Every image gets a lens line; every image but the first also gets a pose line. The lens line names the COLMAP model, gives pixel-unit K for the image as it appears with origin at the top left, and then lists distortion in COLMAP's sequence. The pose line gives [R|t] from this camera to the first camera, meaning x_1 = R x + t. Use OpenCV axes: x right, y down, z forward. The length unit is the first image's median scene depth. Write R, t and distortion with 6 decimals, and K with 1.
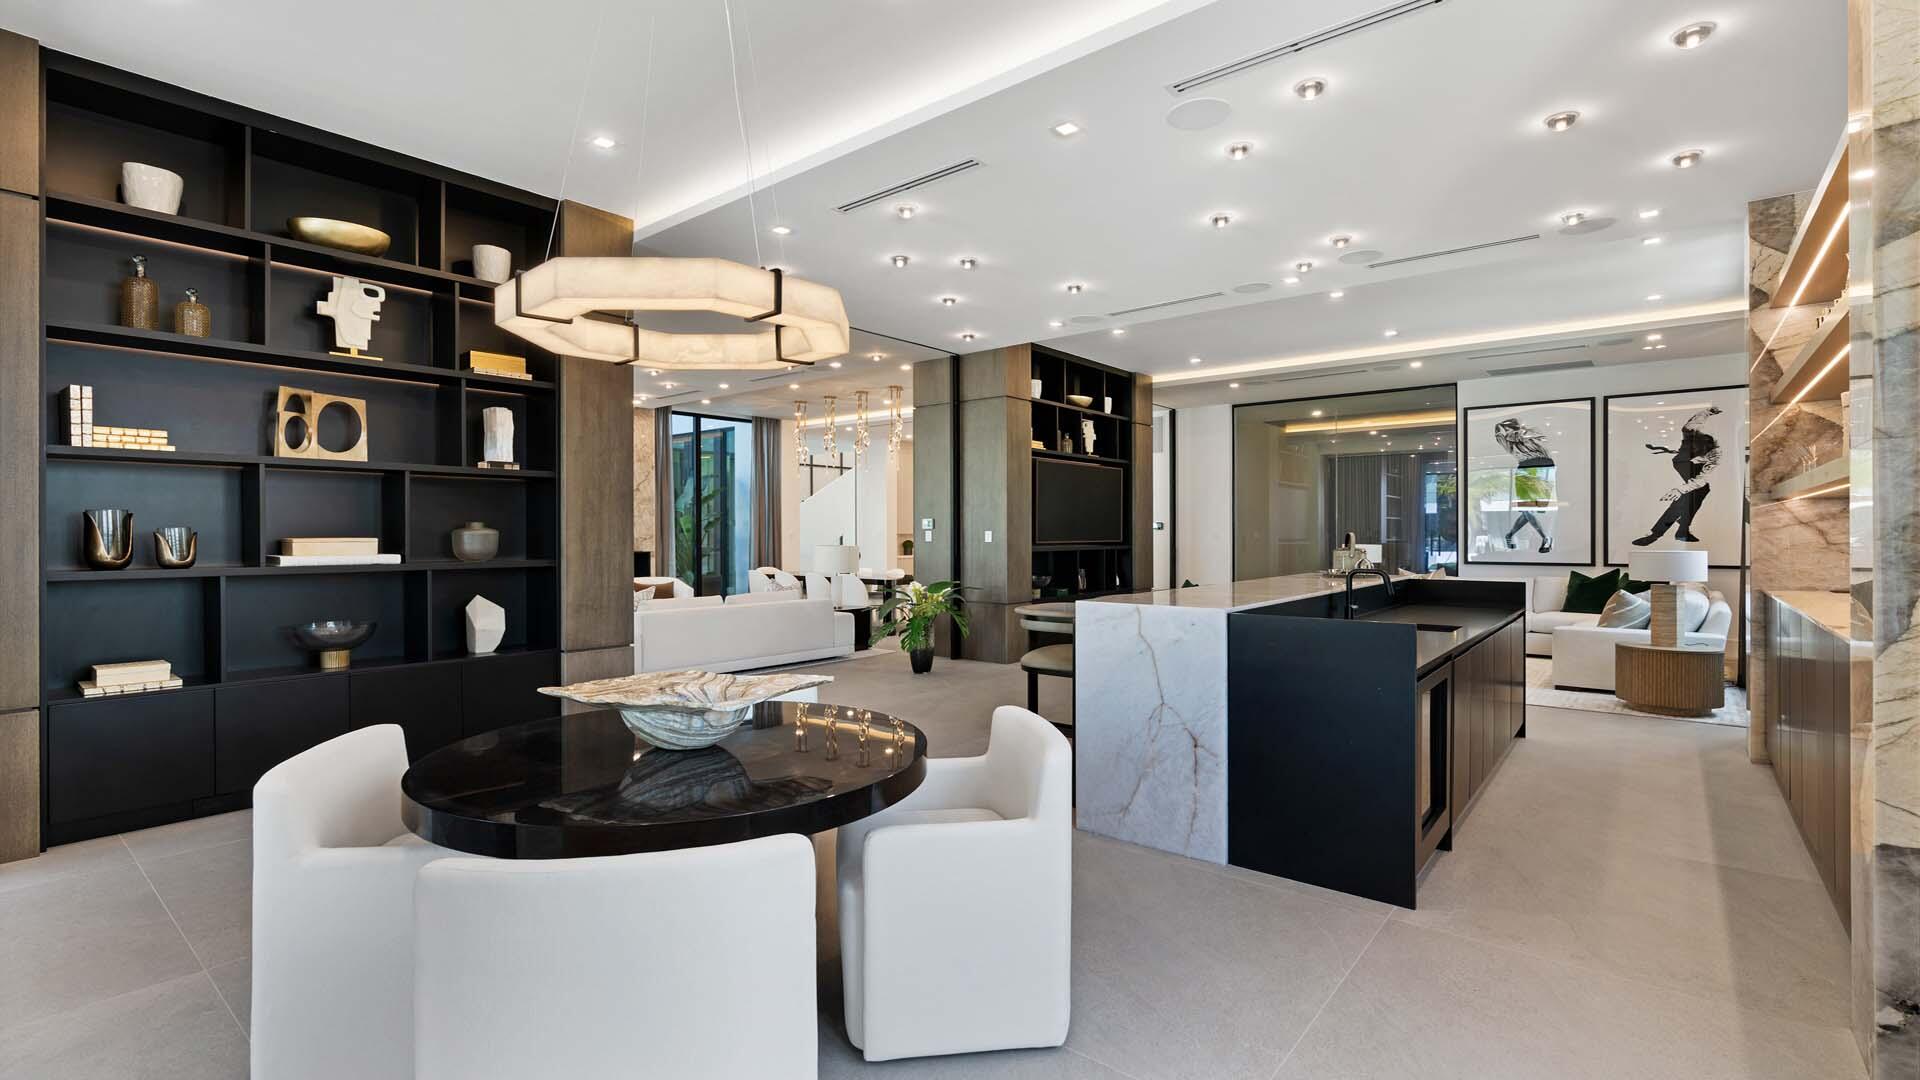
lens RADIAL K [[858.9, 0, 954.3], [0, 858.9, 538.0], [0, 0, 1]] dist [-0.002655, 0.000526]
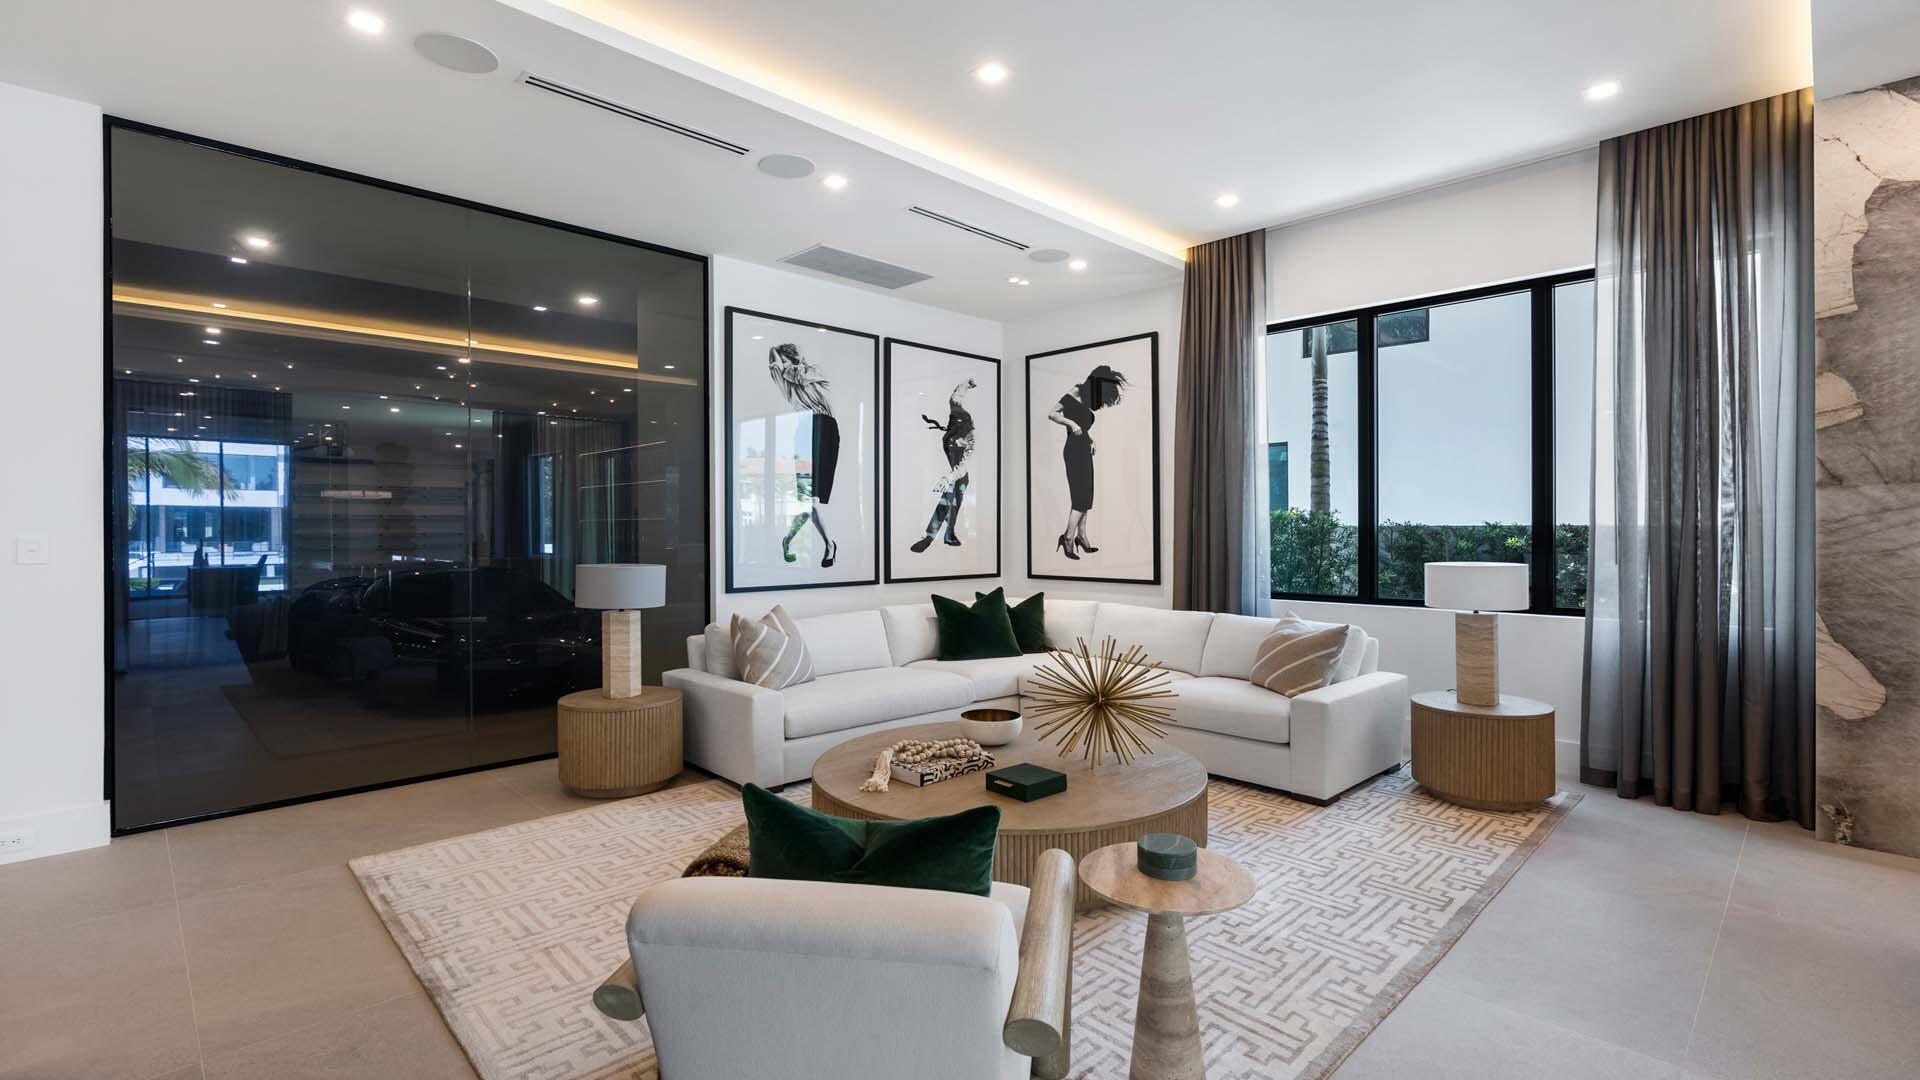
lens RADIAL K [[858.9, 0, 956.2], [0, 858.9, 528.8], [0, 0, 1]] dist [-0.002655, 0.000526]
pose [[0.125368, -0.001029, 0.992110, 0.081531], [0.002726, 0.999996, 0.000693, -0.011826], [-0.992107, 0.002617, 0.125370, 0.890326]]
